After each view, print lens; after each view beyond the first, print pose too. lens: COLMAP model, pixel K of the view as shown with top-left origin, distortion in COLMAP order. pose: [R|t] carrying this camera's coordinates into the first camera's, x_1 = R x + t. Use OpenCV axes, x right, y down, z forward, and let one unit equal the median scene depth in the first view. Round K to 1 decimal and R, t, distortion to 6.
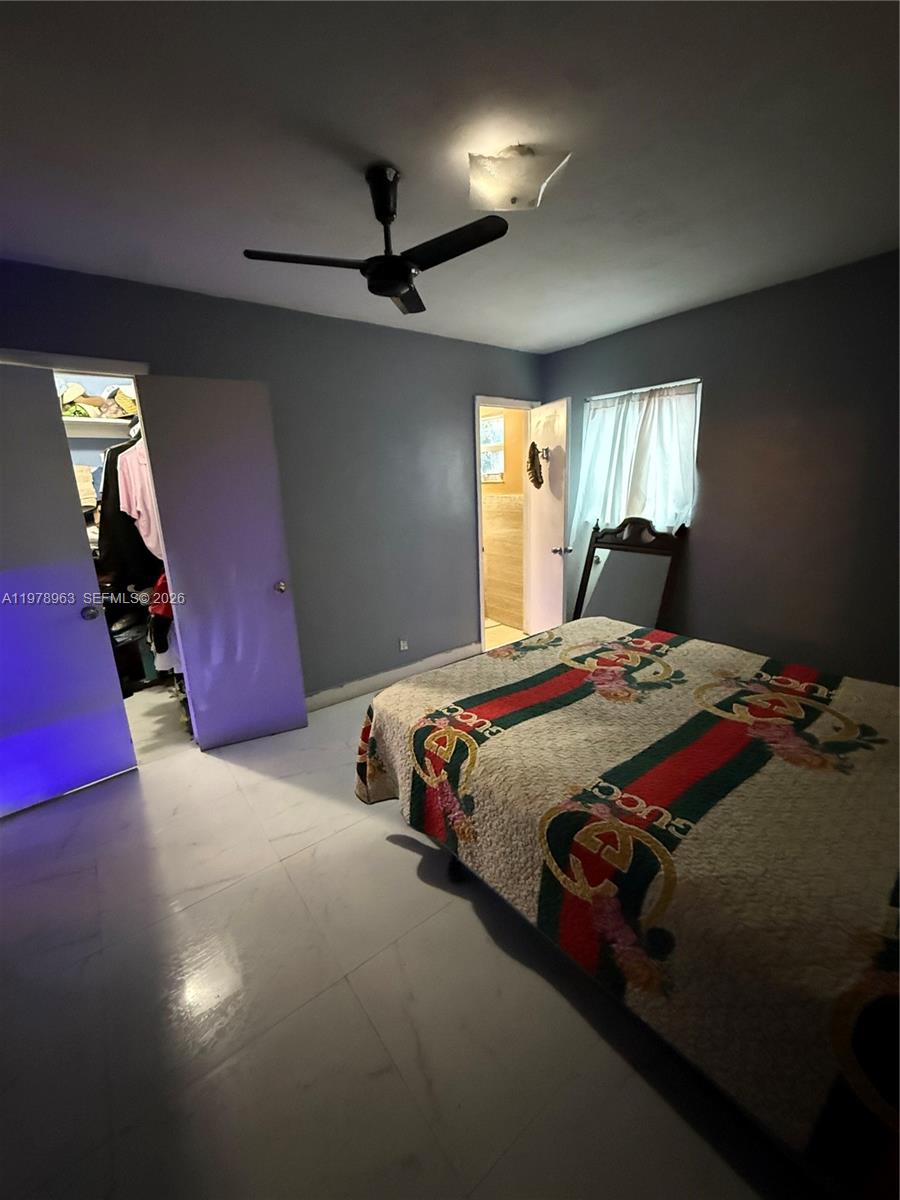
lens RADIAL K [[479.3, 0, 459.6], [0, 479.3, 600.2], [0, 0, 1]] dist [0.000185, -0.000261]
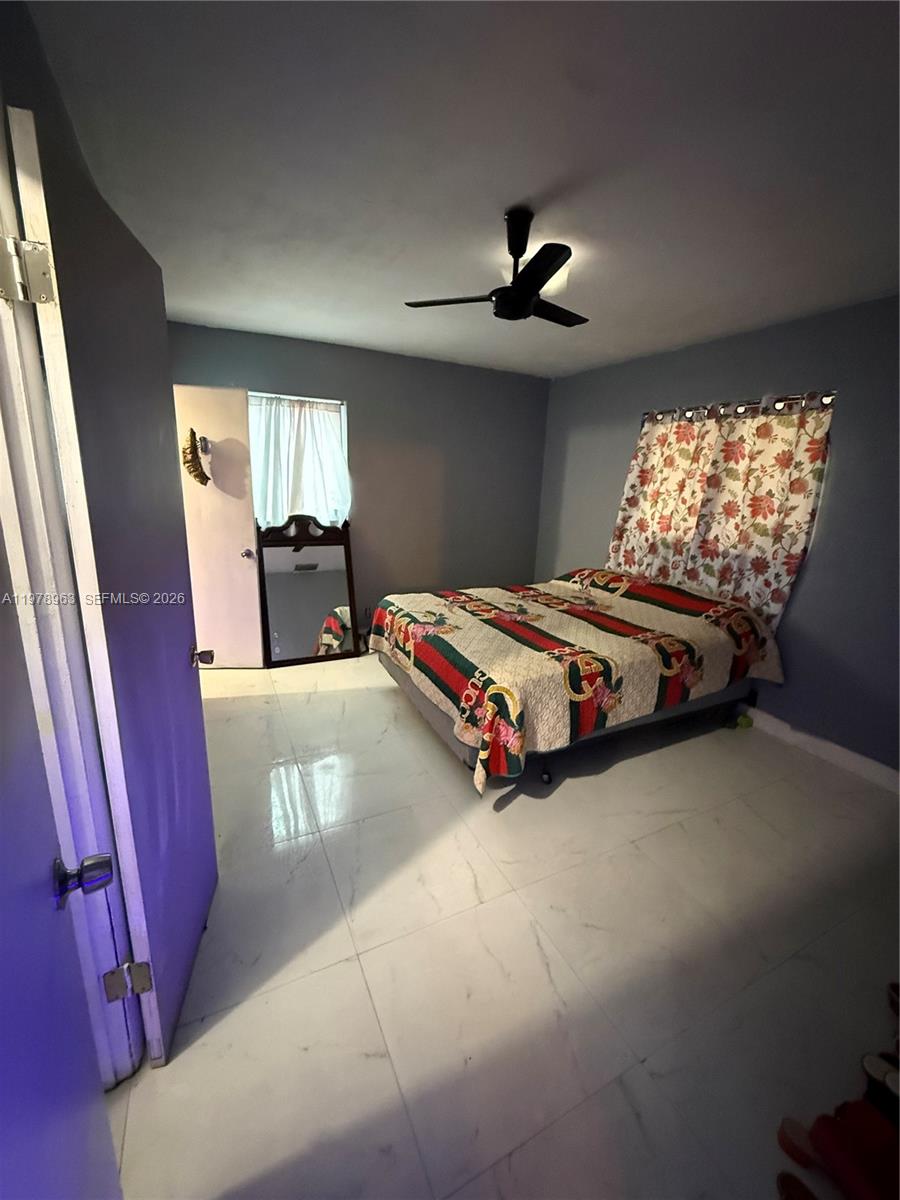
lens RADIAL K [[479.3, 0, 447.1], [0, 479.3, 599.9], [0, 0, 1]] dist [0.000185, -0.000261]
pose [[0.212404, -0.204484, 0.955547, -0.707906], [0.202795, 0.965795, 0.161598, -0.102904], [-0.955907, 0.159456, 0.246607, 0.486474]]
